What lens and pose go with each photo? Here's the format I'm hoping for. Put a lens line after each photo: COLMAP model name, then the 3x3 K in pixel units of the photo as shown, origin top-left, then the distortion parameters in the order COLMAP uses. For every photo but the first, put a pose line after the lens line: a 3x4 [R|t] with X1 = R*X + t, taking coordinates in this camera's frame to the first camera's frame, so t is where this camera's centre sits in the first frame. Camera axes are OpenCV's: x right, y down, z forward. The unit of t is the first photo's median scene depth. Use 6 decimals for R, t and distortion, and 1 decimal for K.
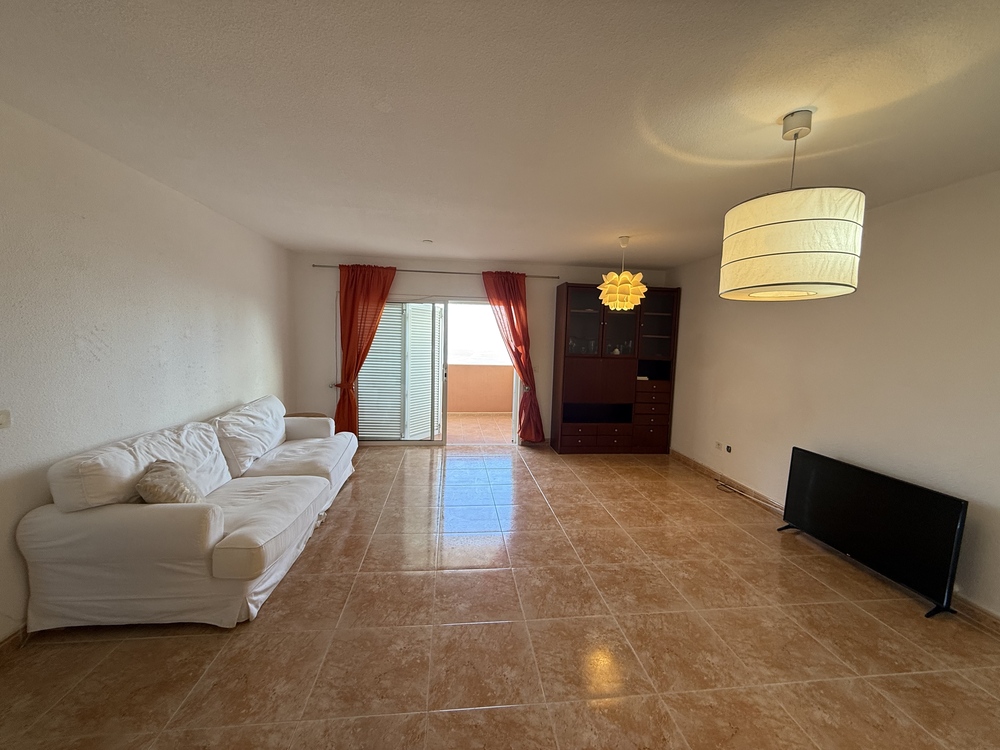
lens RADIAL K [[399.2, 0, 496.2], [0, 399.2, 374.7], [0, 0, 1]] dist [-0.000367, -0.000218]
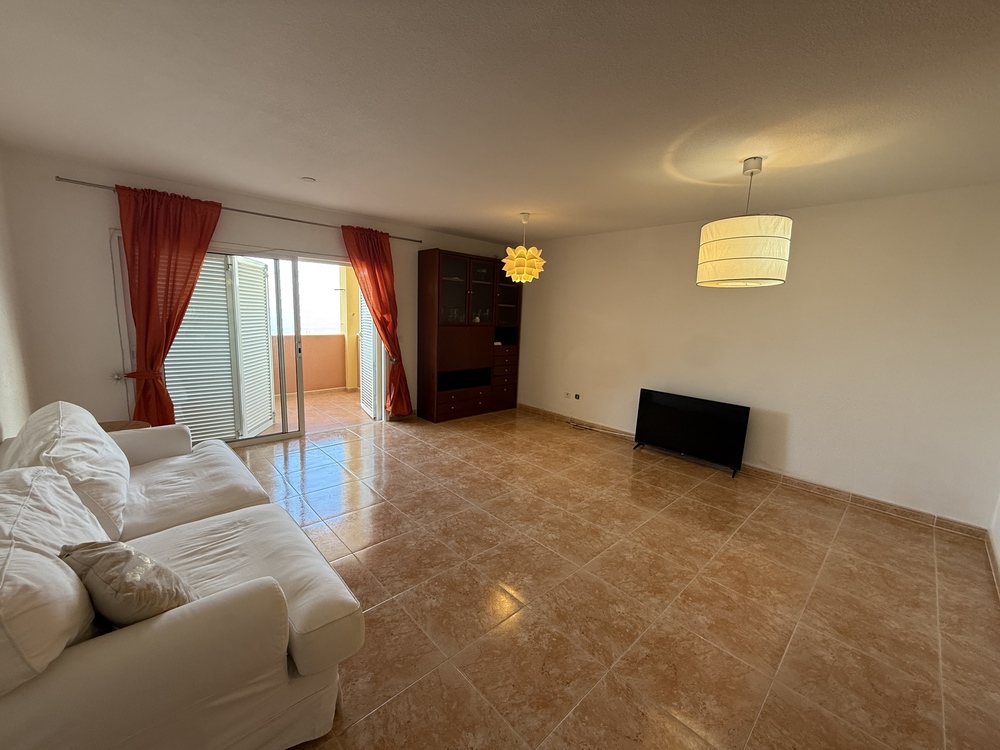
lens RADIAL K [[399.2, 0, 496.2], [0, 399.2, 374.7], [0, 0, 1]] dist [-0.000367, -0.000218]
pose [[0.801275, -0.091218, 0.591301, -0.303773], [0.037719, 0.994045, 0.102236, -0.018936], [-0.597106, -0.059616, 0.799944, 0.116285]]
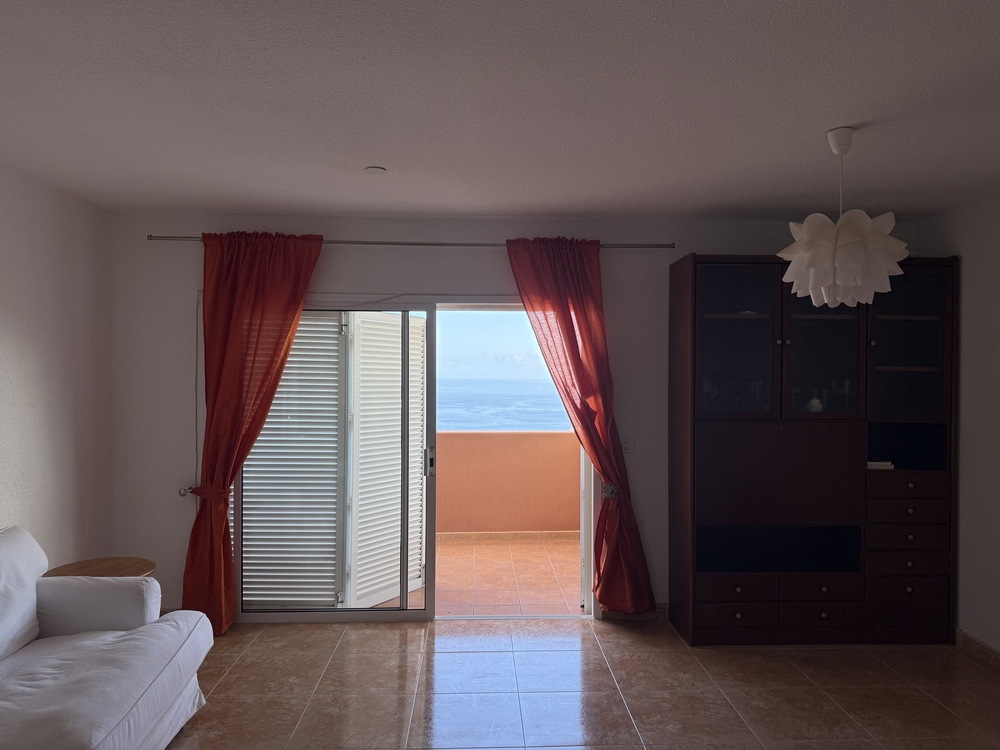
lens RADIAL K [[700.9, 0, 503.7], [0, 700.9, 377.0], [0, 0, 1]] dist [0.079972, -0.094398]
pose [[0.997390, -0.022762, -0.068518, 0.015014], [0.016452, 0.995689, -0.091283, -0.023470], [0.070301, 0.089918, 0.993465, 0.201315]]
